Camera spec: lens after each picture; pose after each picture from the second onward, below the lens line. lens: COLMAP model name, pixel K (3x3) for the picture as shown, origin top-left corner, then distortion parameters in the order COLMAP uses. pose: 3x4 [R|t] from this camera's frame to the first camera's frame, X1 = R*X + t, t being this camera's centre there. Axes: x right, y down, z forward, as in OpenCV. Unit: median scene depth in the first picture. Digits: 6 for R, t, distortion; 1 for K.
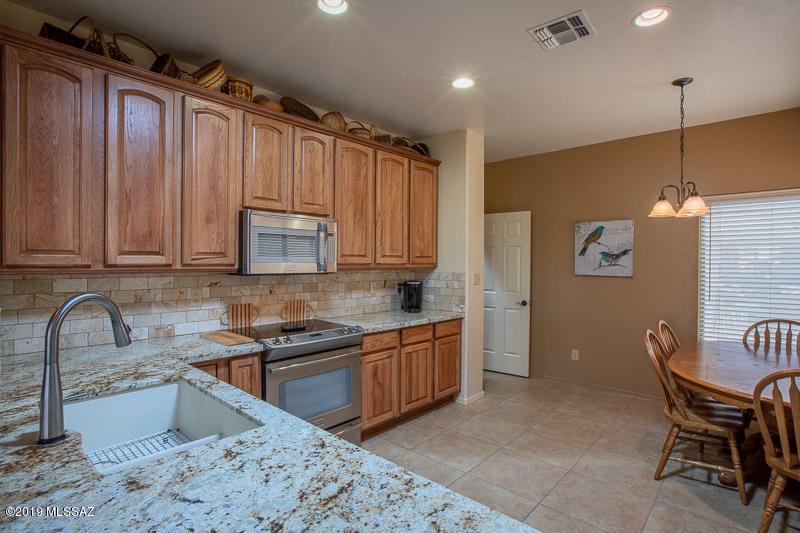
lens RADIAL K [[398.1, 0, 398.1], [0, 398.1, 264.5], [0, 0, 1]] dist [-0.024783, 0.010271]
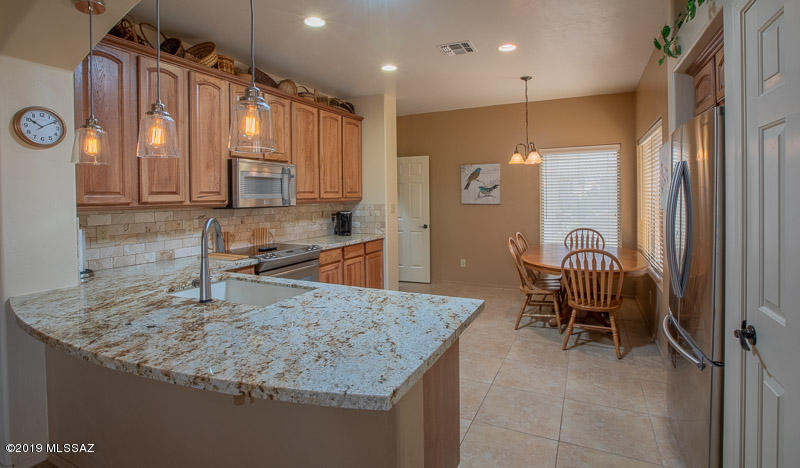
lens RADIAL K [[390.6, 0, 394.5], [0, 390.6, 198.6], [0, 0, 1]] dist [-0.005867, 0.000265]
pose [[0.963553, -0.019112, 0.266833, -0.218311], [0.018870, 0.999816, 0.003470, -0.000588], [-0.266851, 0.001692, 0.963736, -0.374980]]
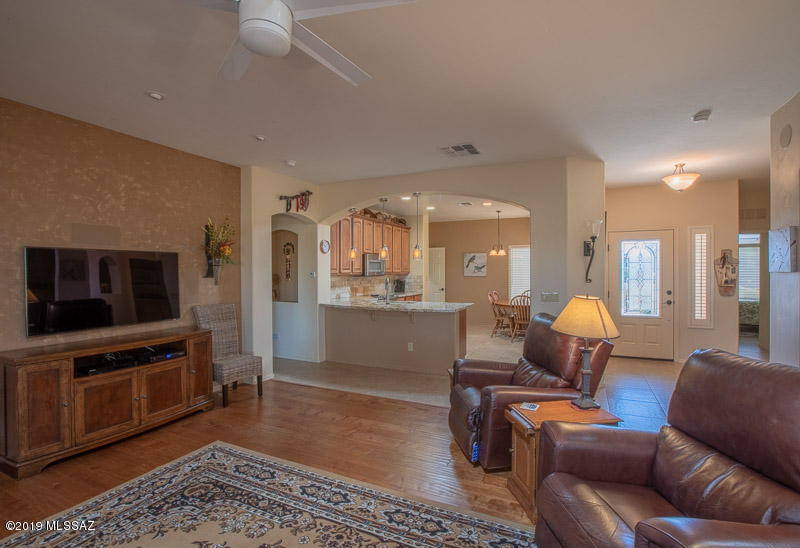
lens RADIAL K [[385.1, 0, 404.3], [0, 385.1, 273.9], [0, 0, 1]] dist [0.003274, 0.000626]
pose [[0.955718, -0.010805, 0.294086, -0.936930], [0.009645, 0.999939, 0.005395, -0.003543], [-0.294126, -0.002320, 0.955764, -1.785350]]
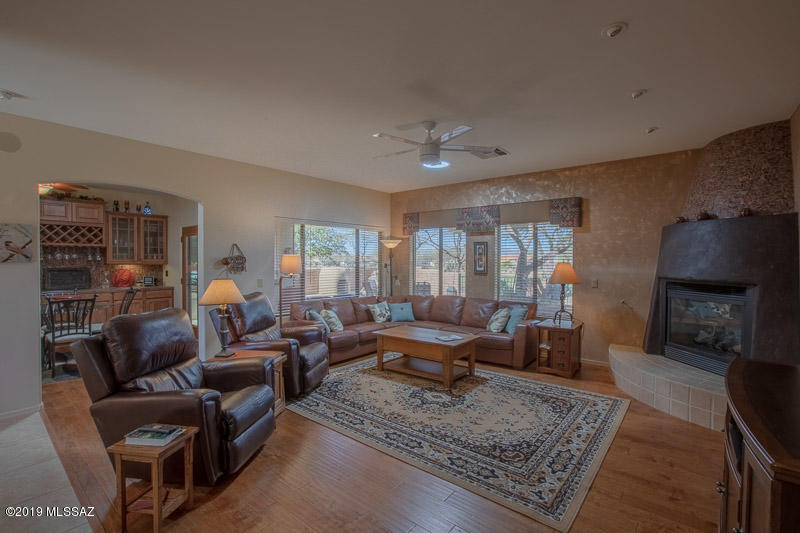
lens RADIAL K [[371.0, 0, 398.1], [0, 371.0, 266.6], [0, 0, 1]] dist [-0.004247, 0.003781]
pose [[-0.998600, -0.004448, -0.052705, -0.777191], [-0.005179, 0.999892, 0.013742, -0.005009], [0.052638, 0.013996, -0.998516, 0.265620]]
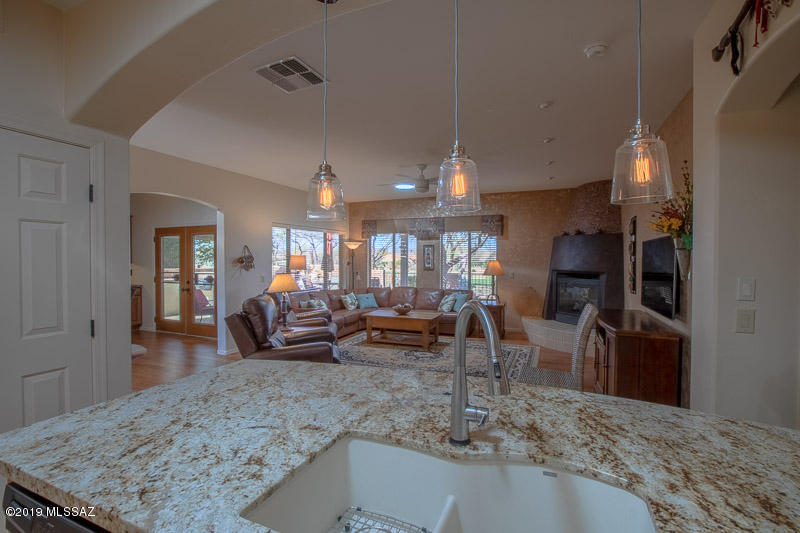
lens RADIAL K [[371.0, 0, 393.4], [0, 371.0, 266.2], [0, 0, 1]] dist [-0.004247, 0.003781]
pose [[-0.949039, 0.002362, -0.315151, -0.178293], [-0.003030, 0.999857, 0.016618, -0.005197], [0.315145, 0.016726, -0.948896, 0.761939]]
